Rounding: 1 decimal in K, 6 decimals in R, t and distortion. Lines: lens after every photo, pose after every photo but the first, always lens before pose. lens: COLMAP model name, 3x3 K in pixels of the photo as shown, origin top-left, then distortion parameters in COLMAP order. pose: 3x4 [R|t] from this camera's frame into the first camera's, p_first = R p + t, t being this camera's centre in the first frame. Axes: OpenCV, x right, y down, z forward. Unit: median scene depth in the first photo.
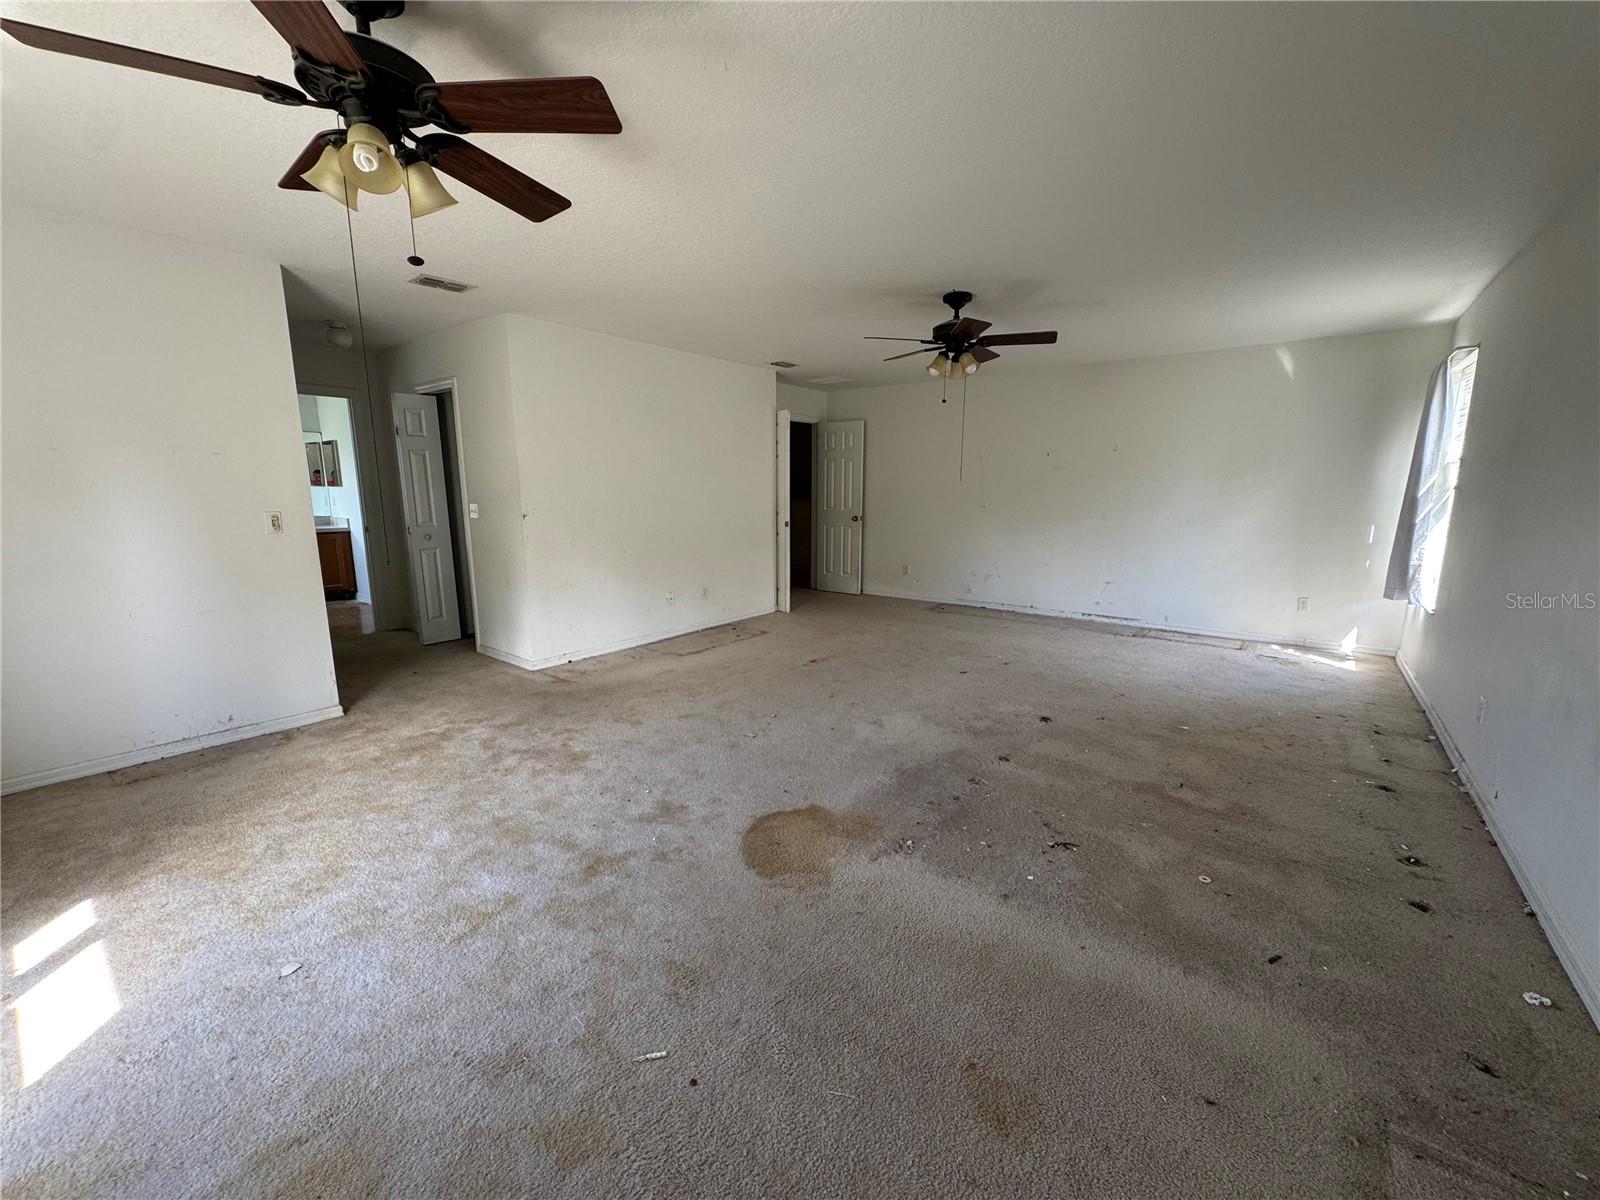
lens RADIAL K [[637.6, 0, 798.0], [0, 637.6, 602.5], [0, 0, 1]] dist [-0.000861, 0.000117]
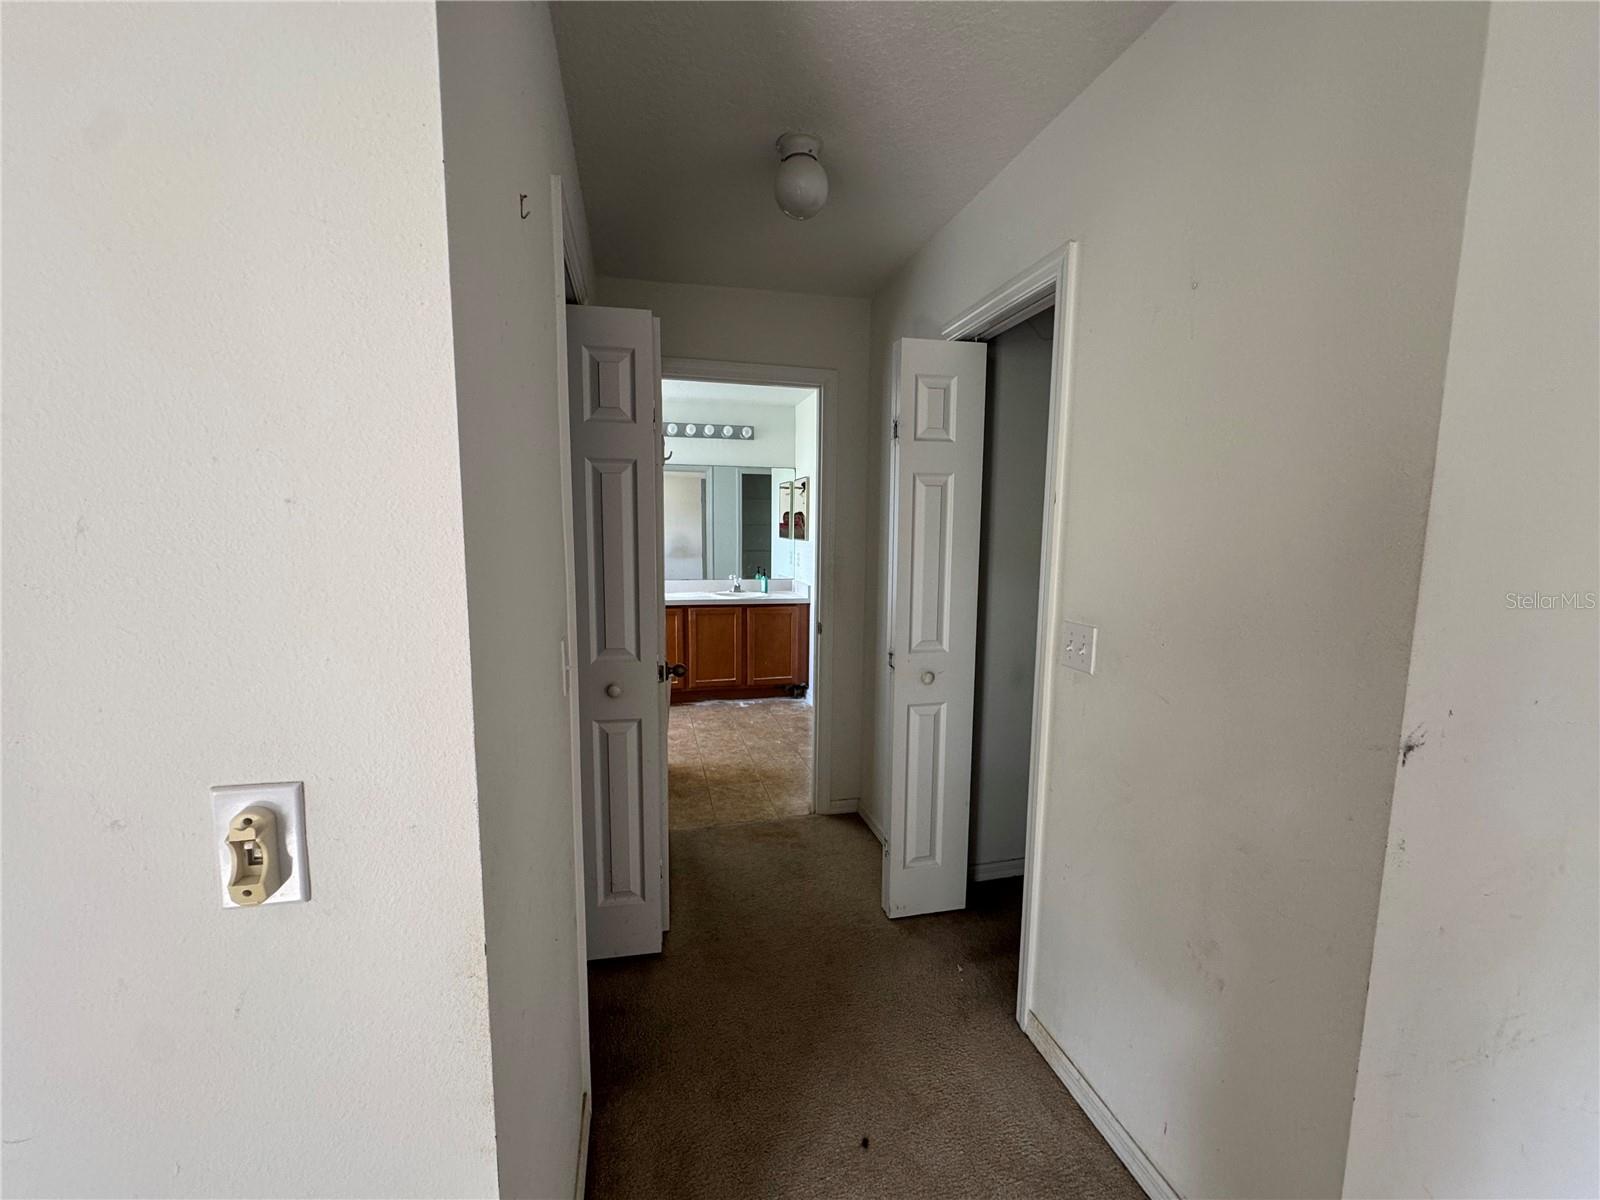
lens RADIAL K [[637.6, 0, 798.0], [0, 637.6, 602.5], [0, 0, 1]] dist [-0.000861, 0.000117]
pose [[0.786183, 0.081396, -0.612610, -0.396542], [-0.123070, 0.992054, -0.026128, -0.131133], [0.605616, 0.095935, 0.789953, 0.613765]]
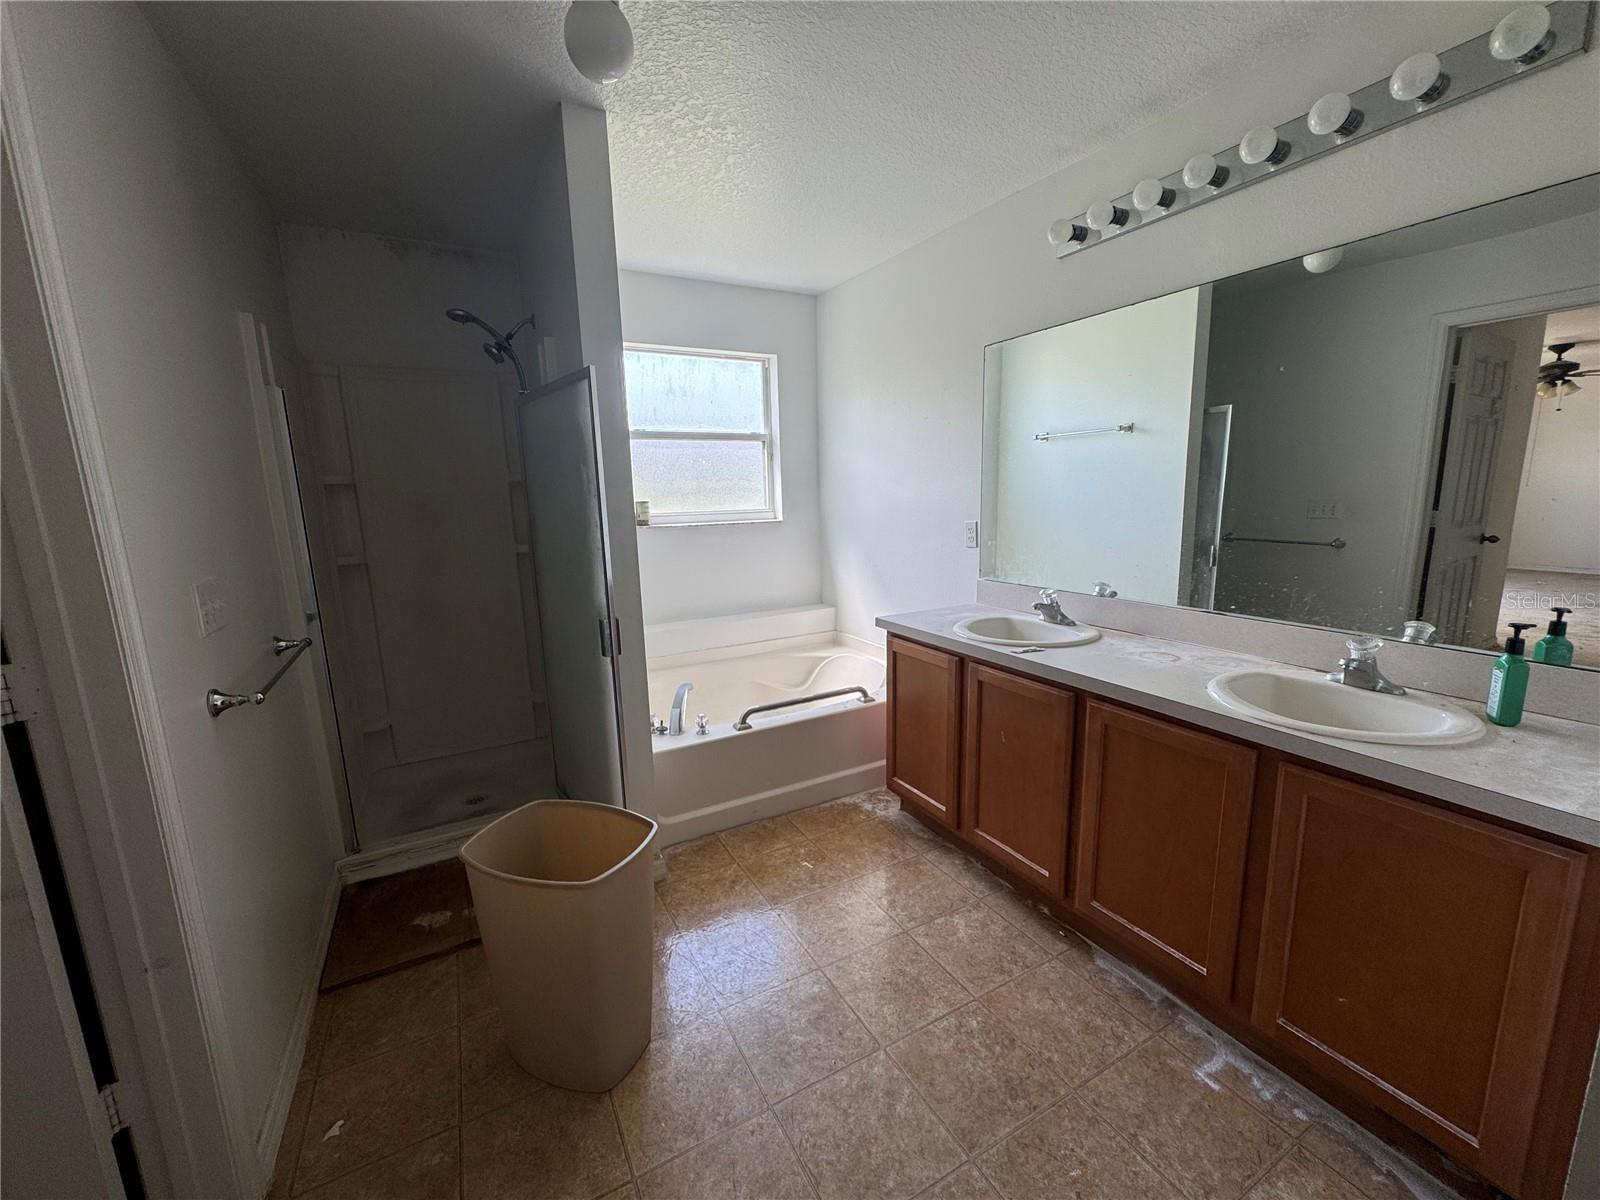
lens RADIAL K [[637.6, 0, 798.0], [0, 637.6, 602.5], [0, 0, 1]] dist [-0.000861, 0.000117]
pose [[-0.393703, 0.172695, -0.902870, -0.750211], [-0.142142, 0.958944, 0.245403, -0.235601], [0.908181, 0.224951, -0.352992, 1.228597]]
